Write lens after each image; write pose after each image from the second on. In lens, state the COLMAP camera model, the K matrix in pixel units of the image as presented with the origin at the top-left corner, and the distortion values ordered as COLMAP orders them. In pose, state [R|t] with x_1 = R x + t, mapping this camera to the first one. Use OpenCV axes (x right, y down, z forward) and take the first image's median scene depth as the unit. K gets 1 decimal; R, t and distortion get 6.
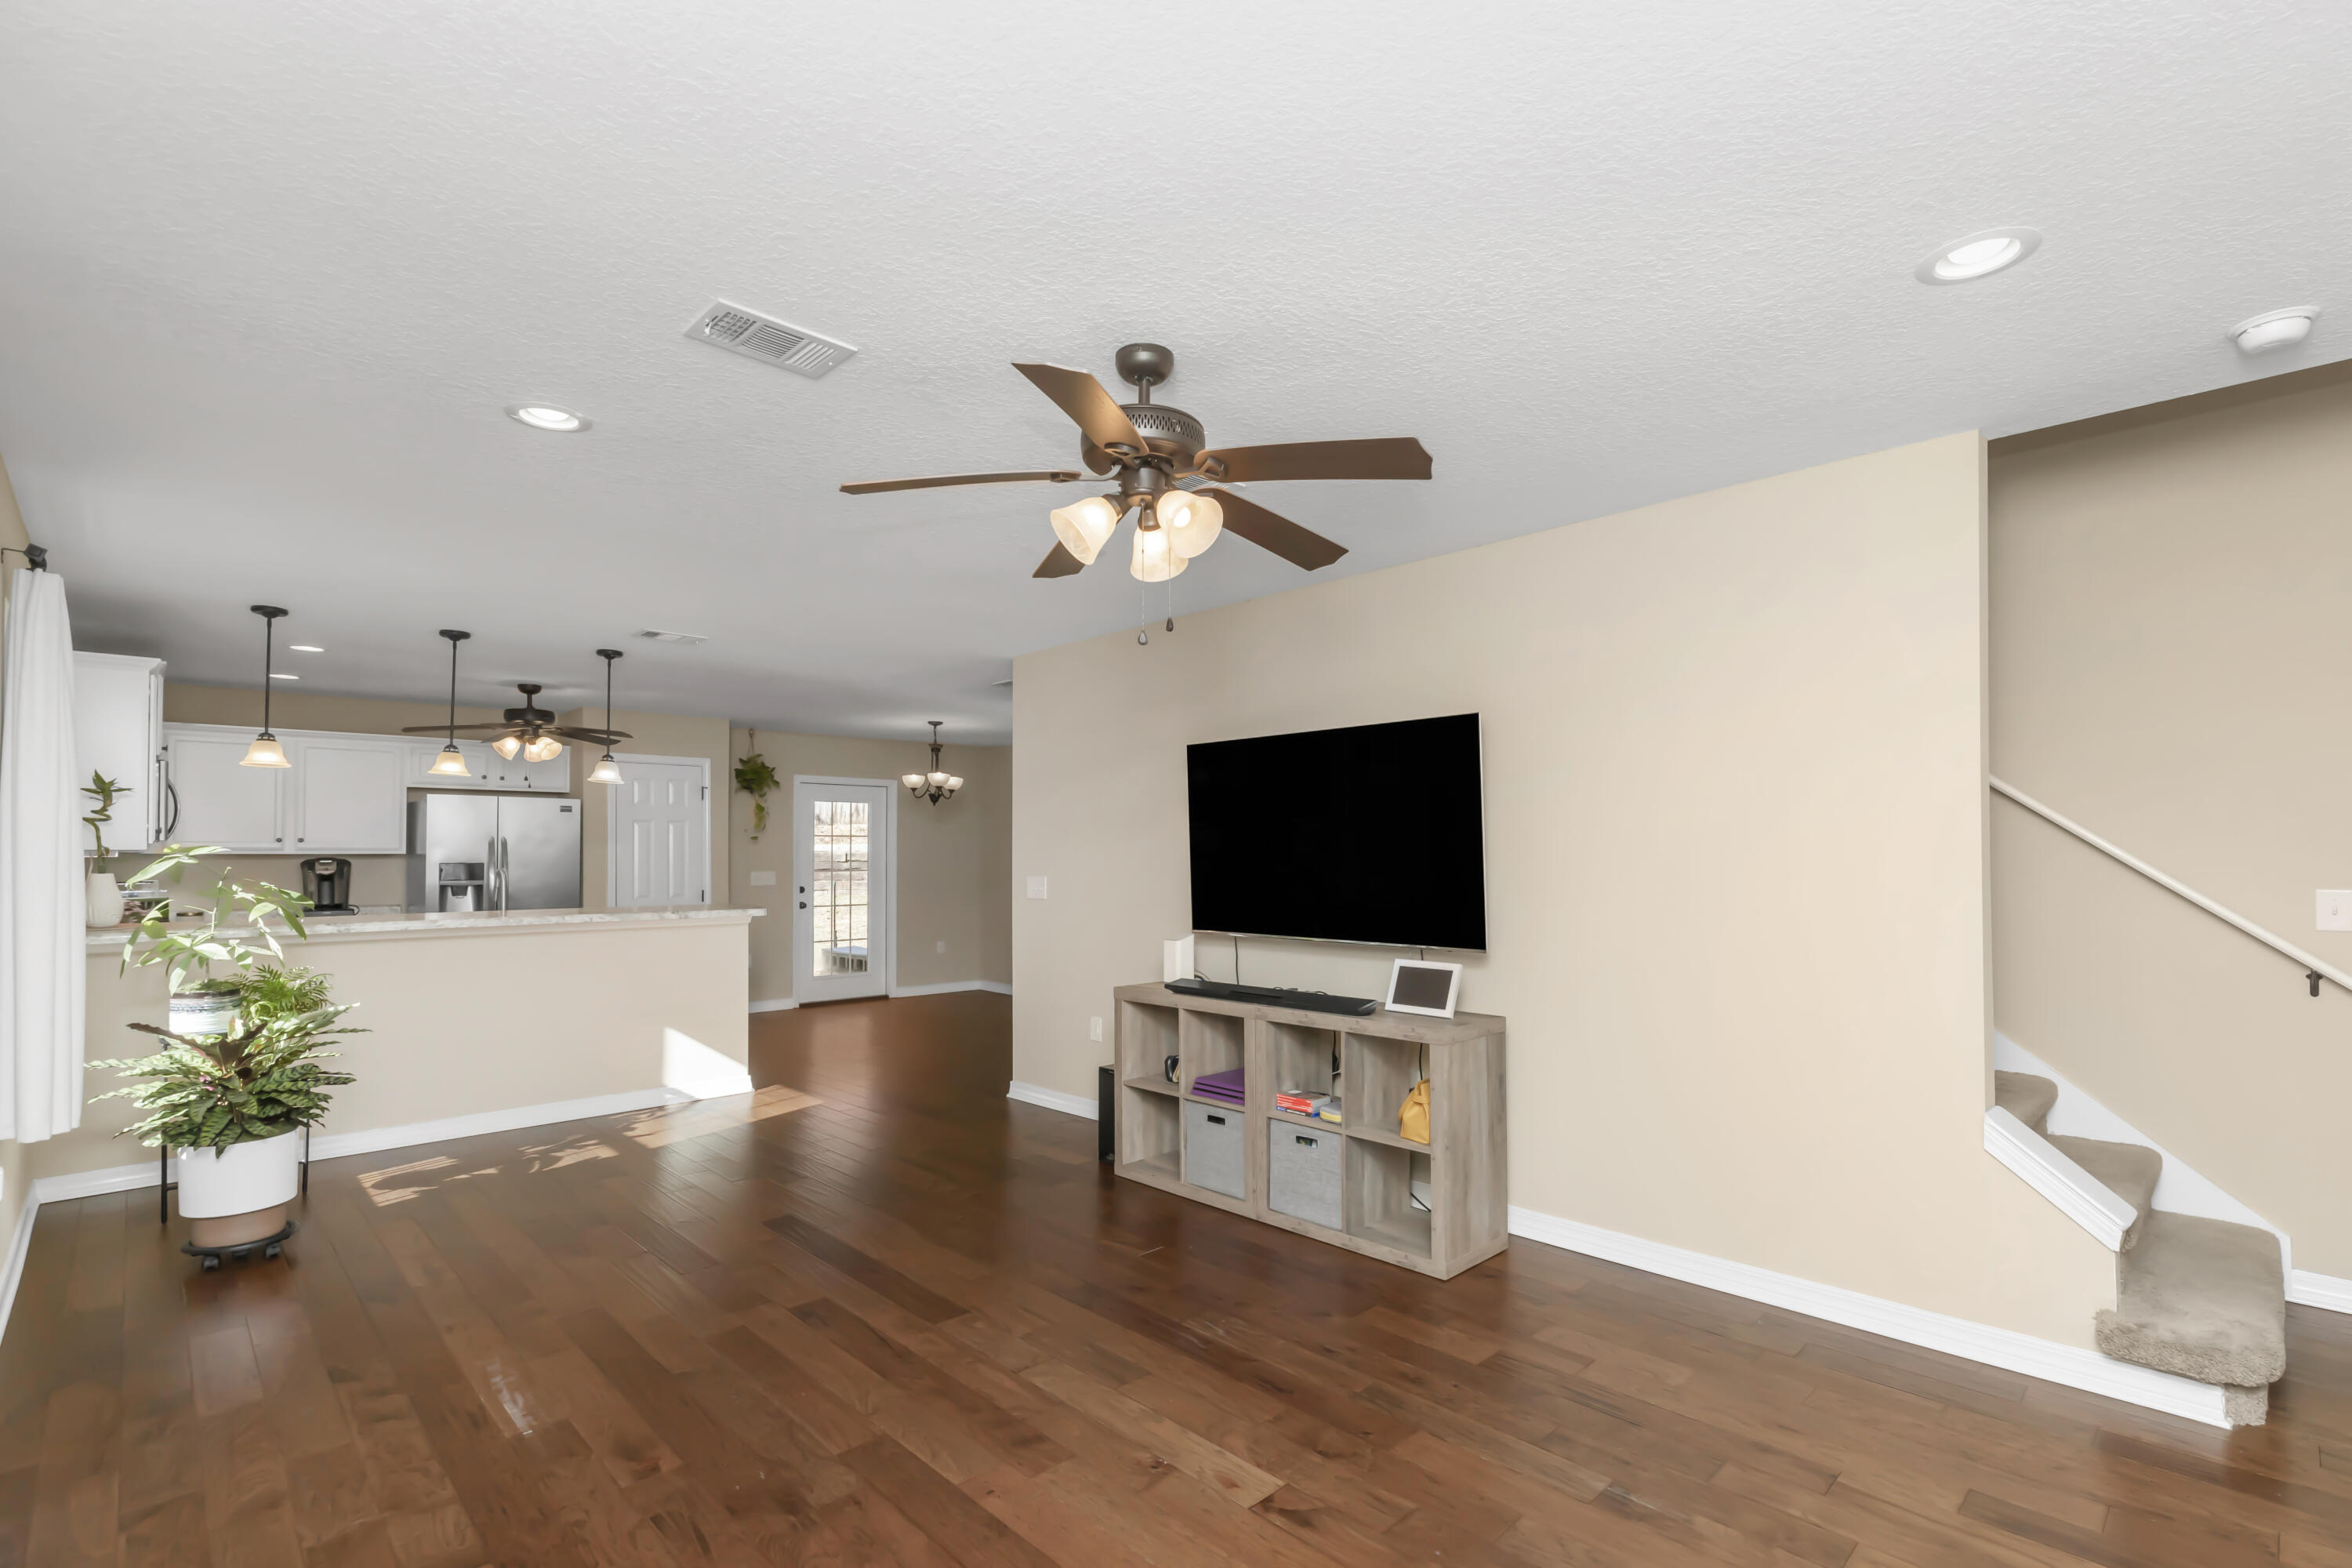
lens RADIAL K [[1068.6, 0, 1194.9], [0, 1068.6, 841.9], [0, 0, 1]] dist [0.005582, -0.001038]
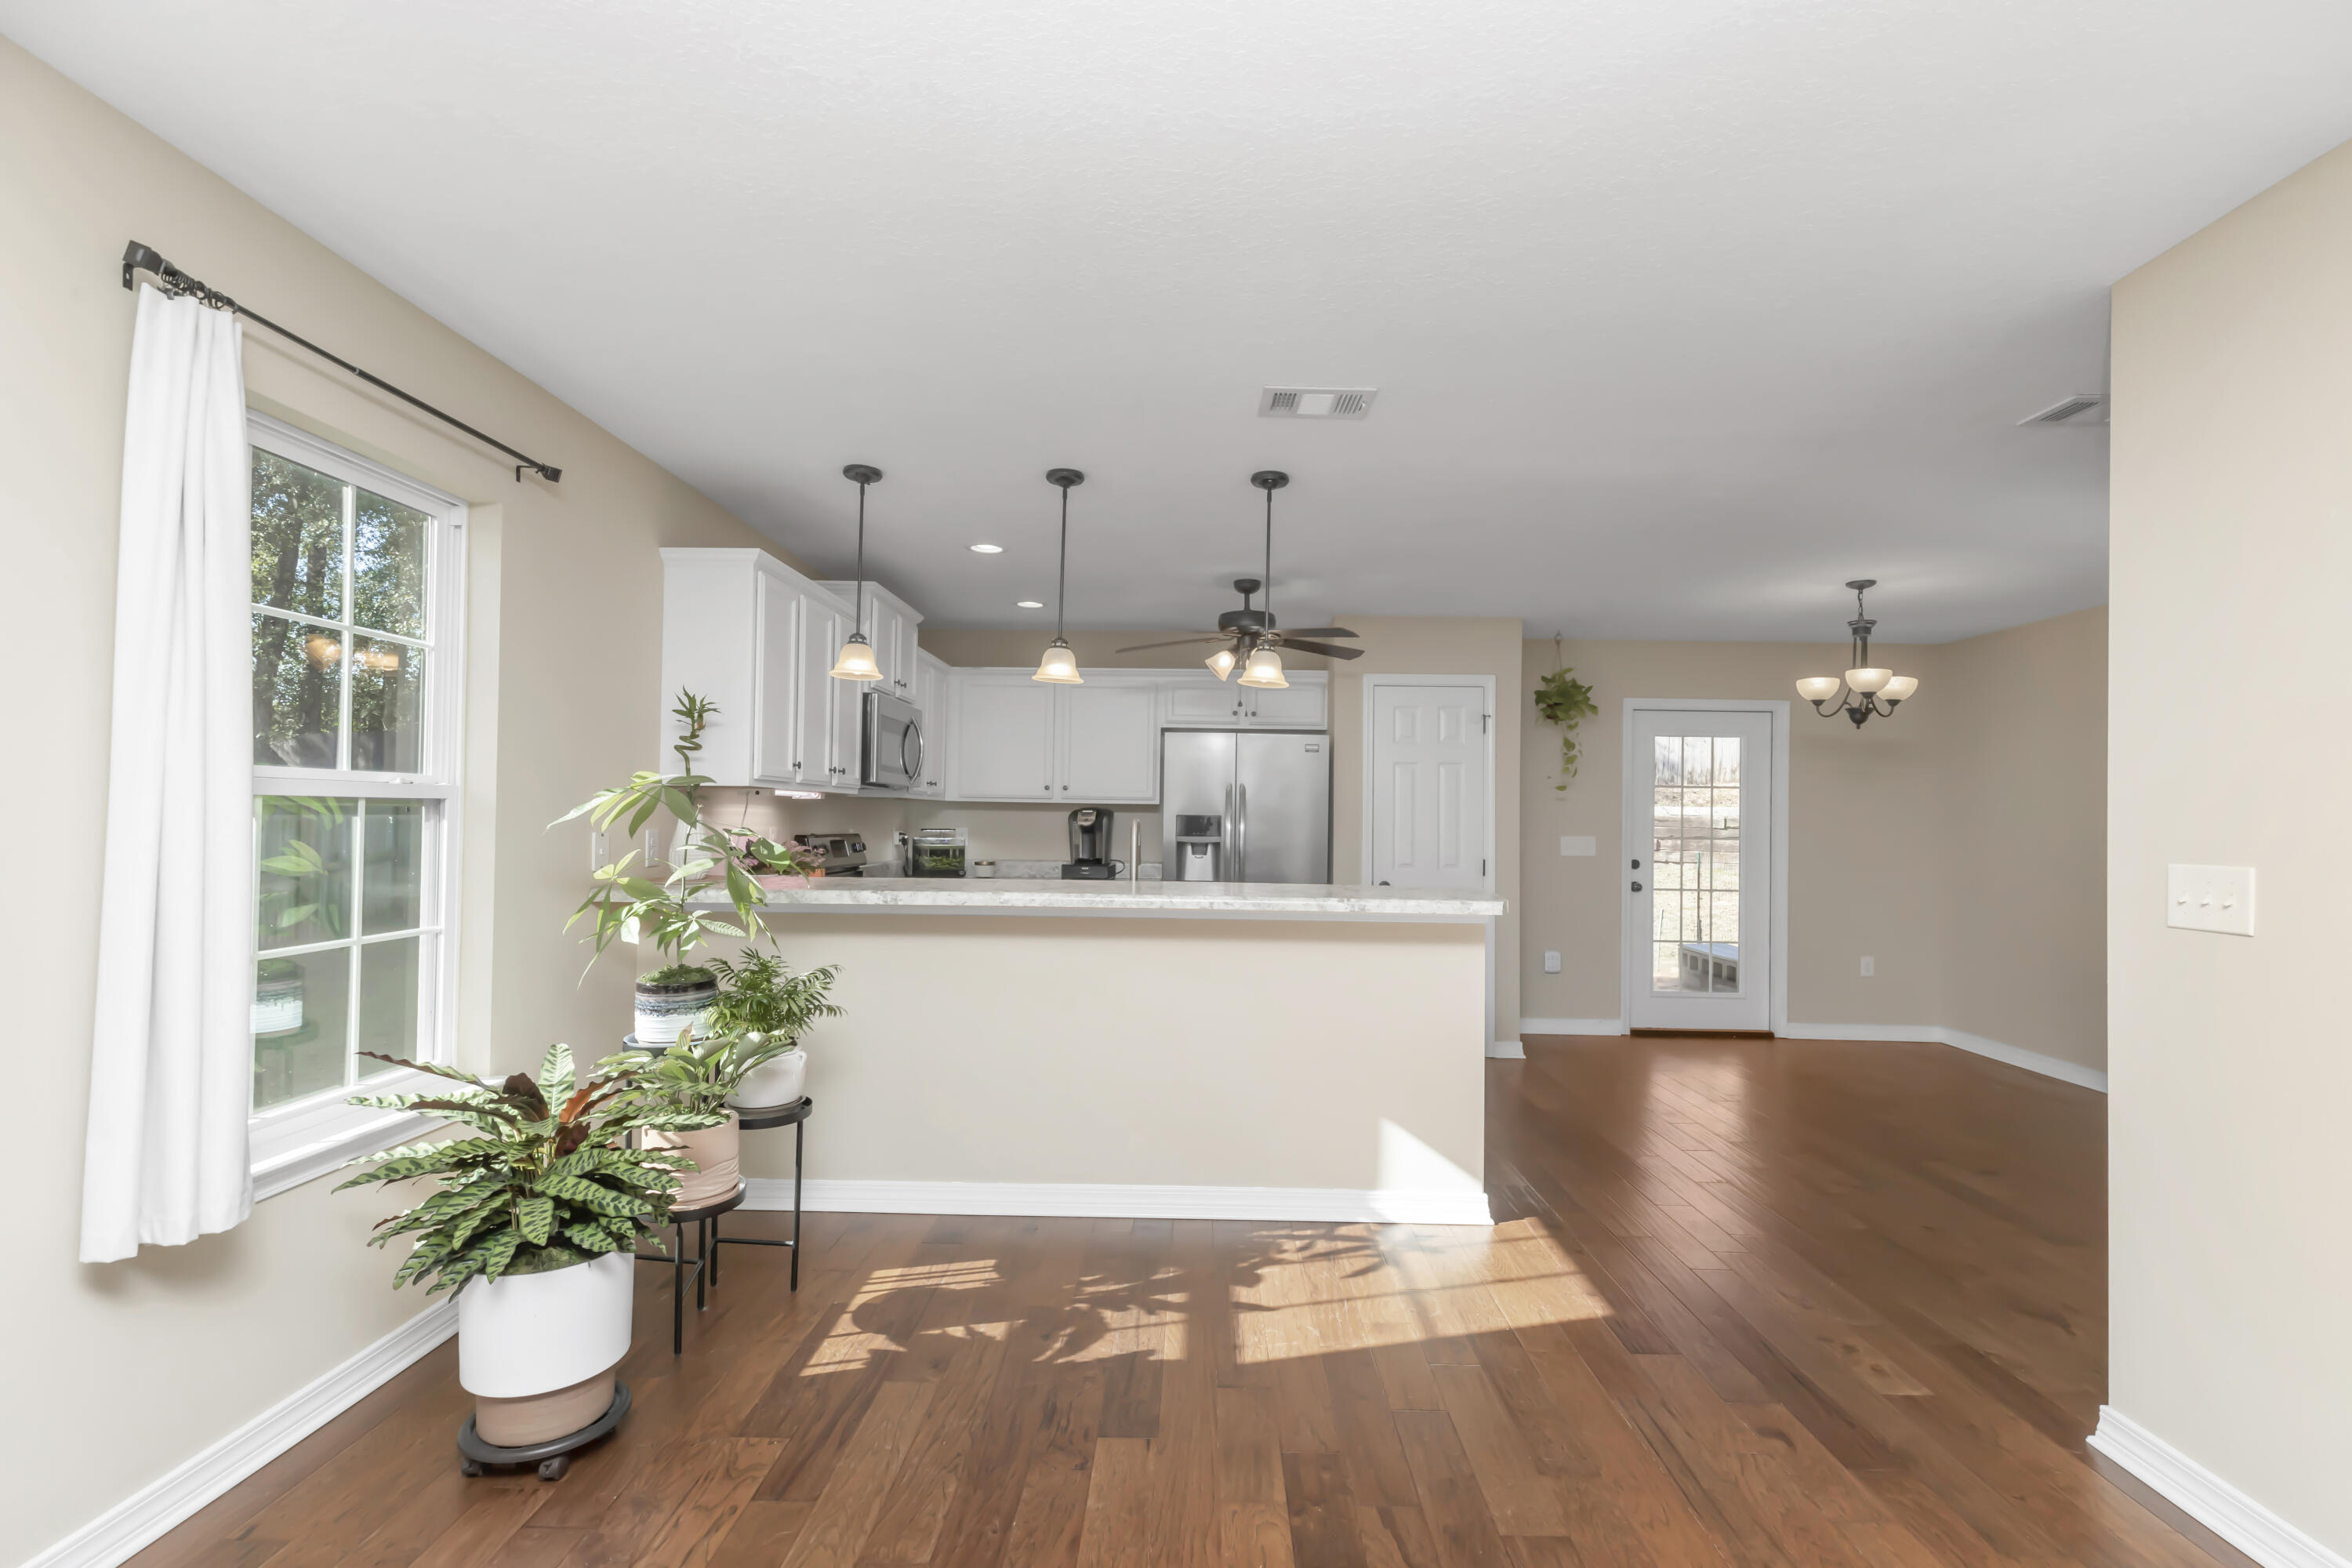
lens RADIAL K [[1056.6, 0, 1177.5], [0, 1056.6, 801.7], [0, 0, 1]] dist [-0.001265, 0.000043]
pose [[0.694787, 0.003233, -0.719208, -0.154045], [-0.007519, 0.999968, -0.002769, 0.016092], [0.719176, 0.007332, 0.694789, 0.588355]]
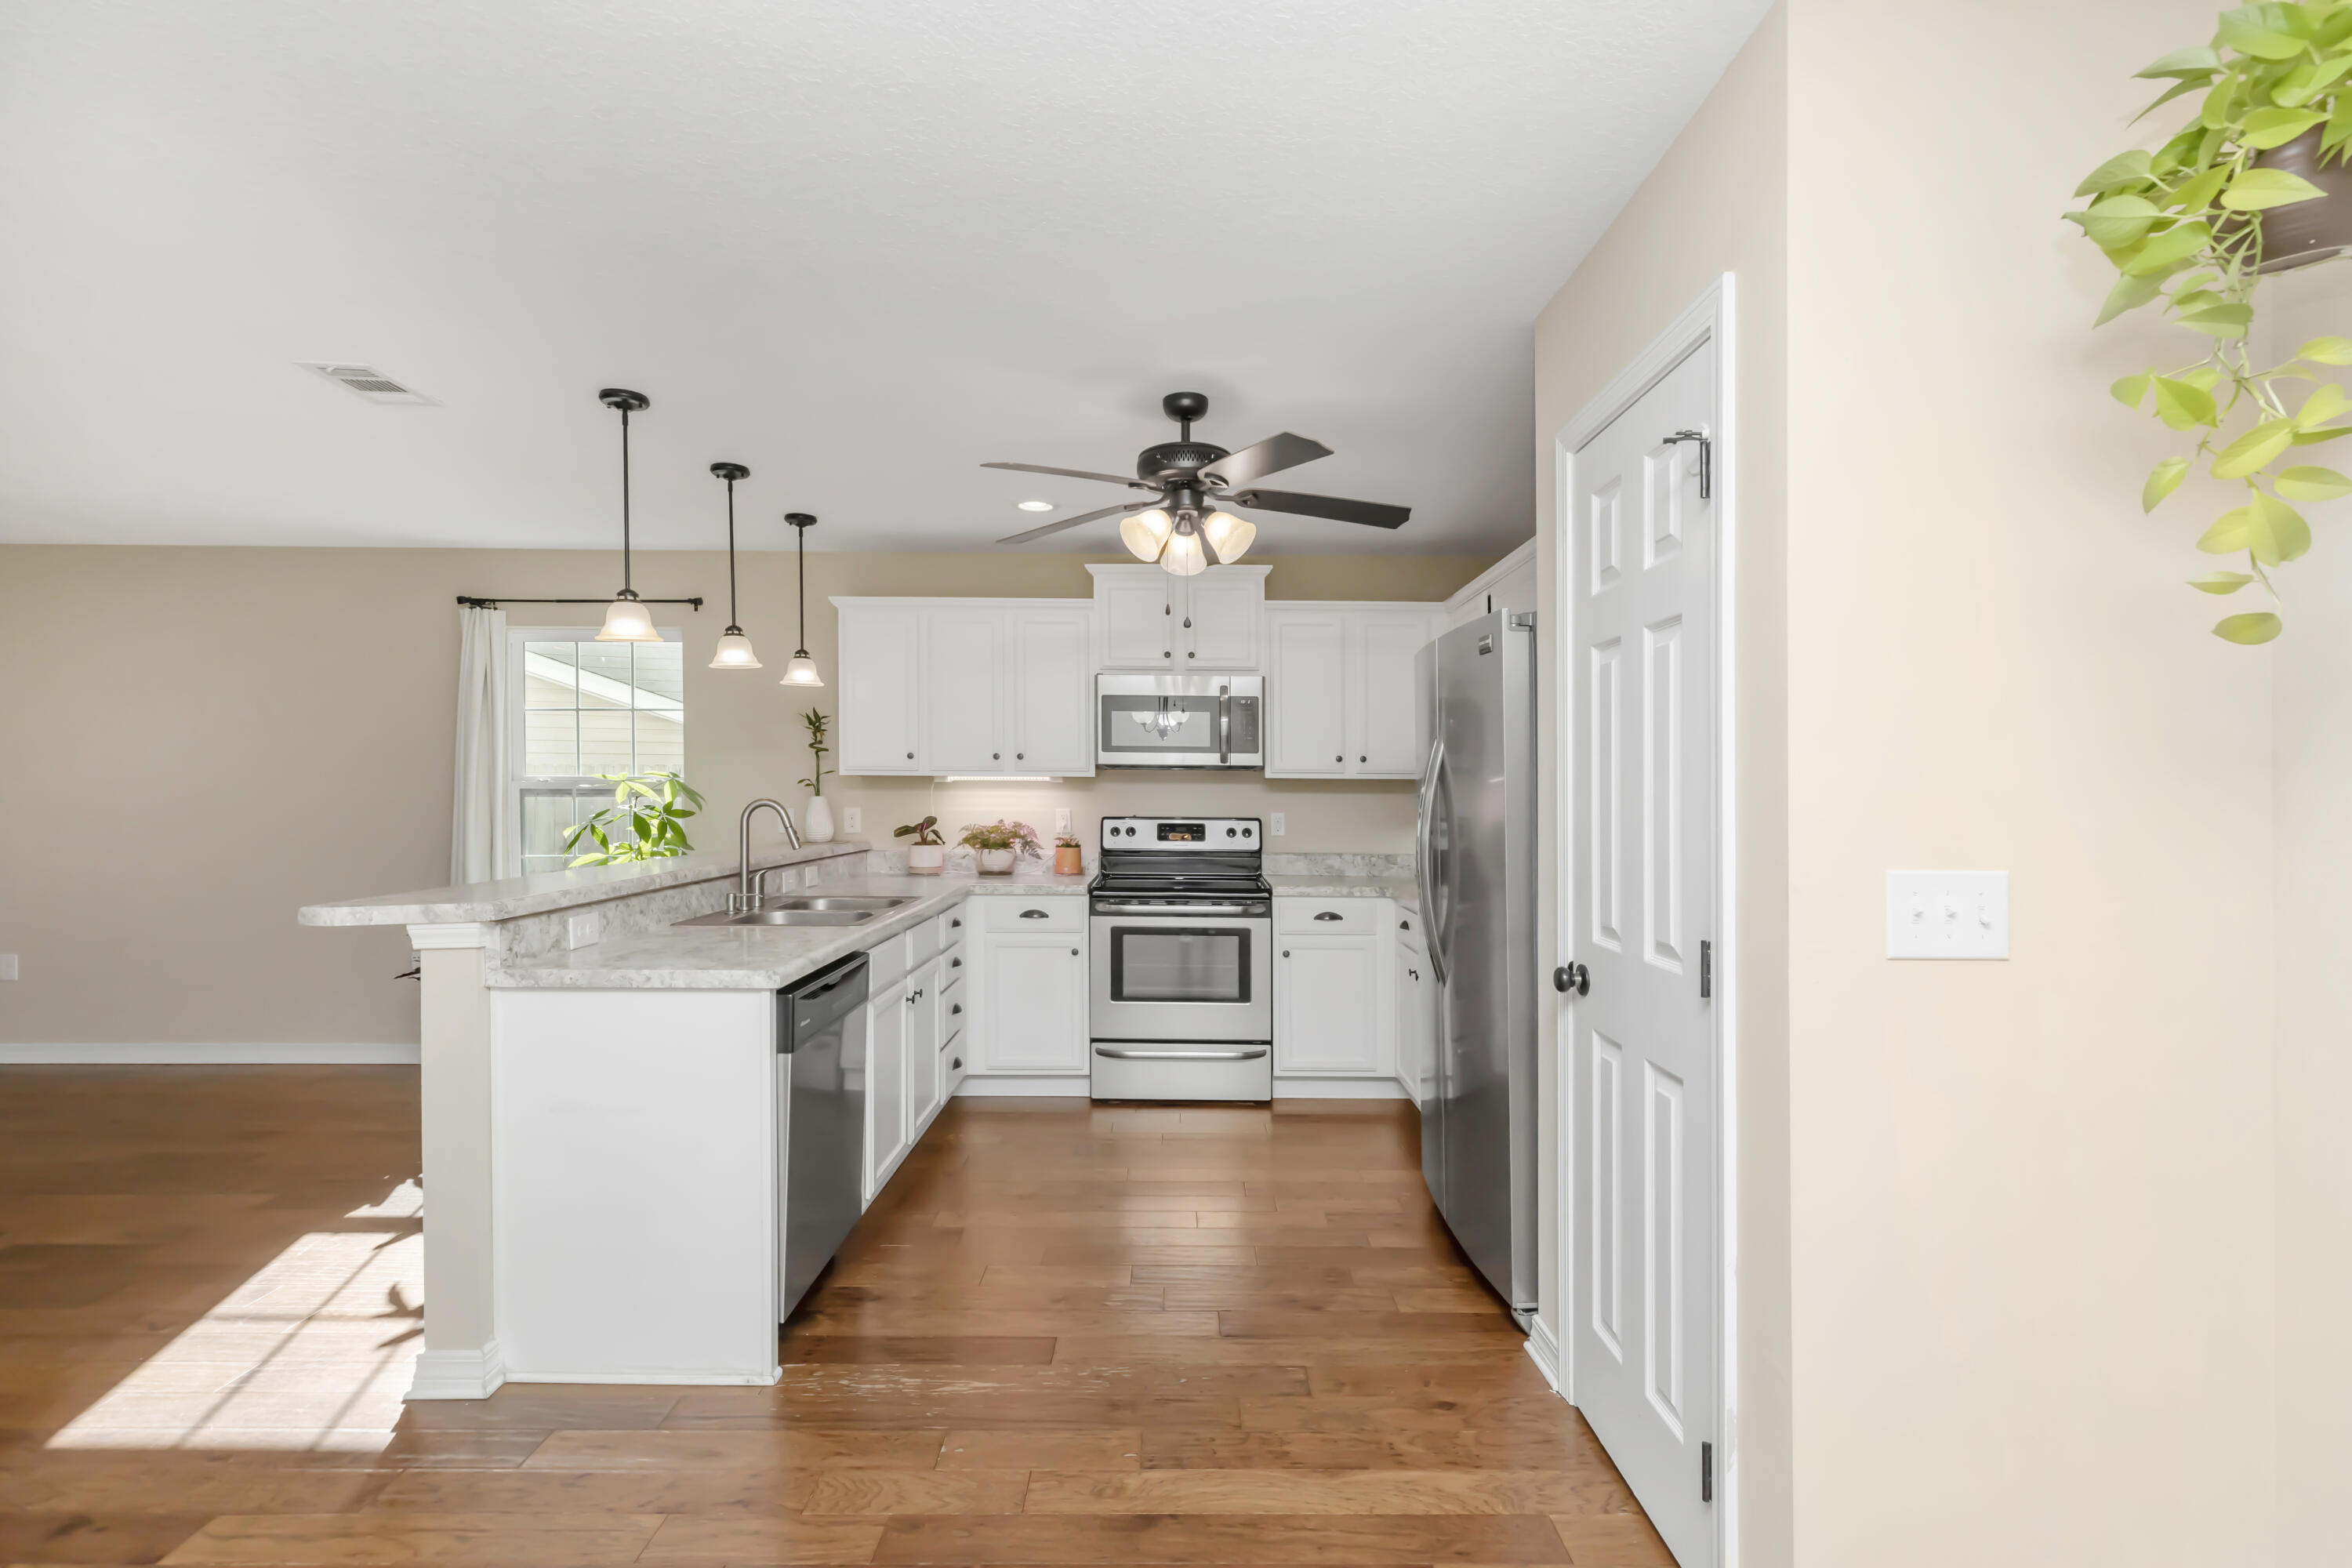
lens RADIAL K [[1056.6, 0, 1204.8], [0, 1056.6, 798.3], [0, 0, 1]] dist [-0.001265, 0.000043]
pose [[-0.690074, 0.008918, -0.723684, -0.401258], [0.009152, 0.999952, 0.003596, 0.025921], [0.723681, -0.004141, -0.690122, 1.733542]]
